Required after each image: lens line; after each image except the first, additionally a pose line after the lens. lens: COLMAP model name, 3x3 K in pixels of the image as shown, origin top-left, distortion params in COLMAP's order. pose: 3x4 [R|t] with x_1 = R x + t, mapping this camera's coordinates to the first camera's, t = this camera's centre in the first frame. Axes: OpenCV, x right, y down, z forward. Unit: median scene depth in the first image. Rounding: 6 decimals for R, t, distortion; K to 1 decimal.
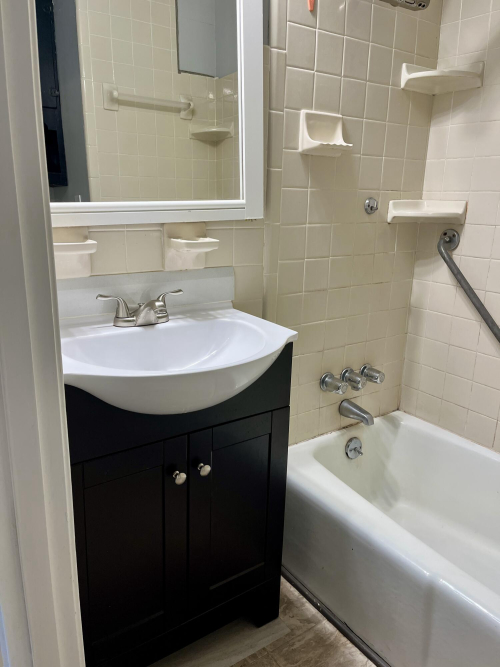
lens RADIAL K [[512.5, 0, 249.4], [0, 512.5, 322.8], [0, 0, 1]] dist [0.093480, -0.120245]
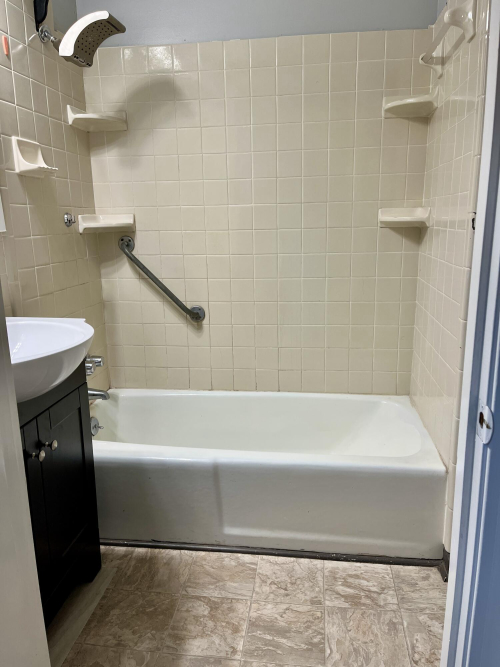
lens RADIAL K [[512.5, 0, 249.4], [0, 512.5, 322.8], [0, 0, 1]] dist [0.093480, -0.120245]
pose [[0.672977, -0.183481, 0.716545, -0.393903], [0.217214, 0.975055, 0.045669, 0.042776], [-0.707050, 0.124909, 0.696045, -0.099082]]
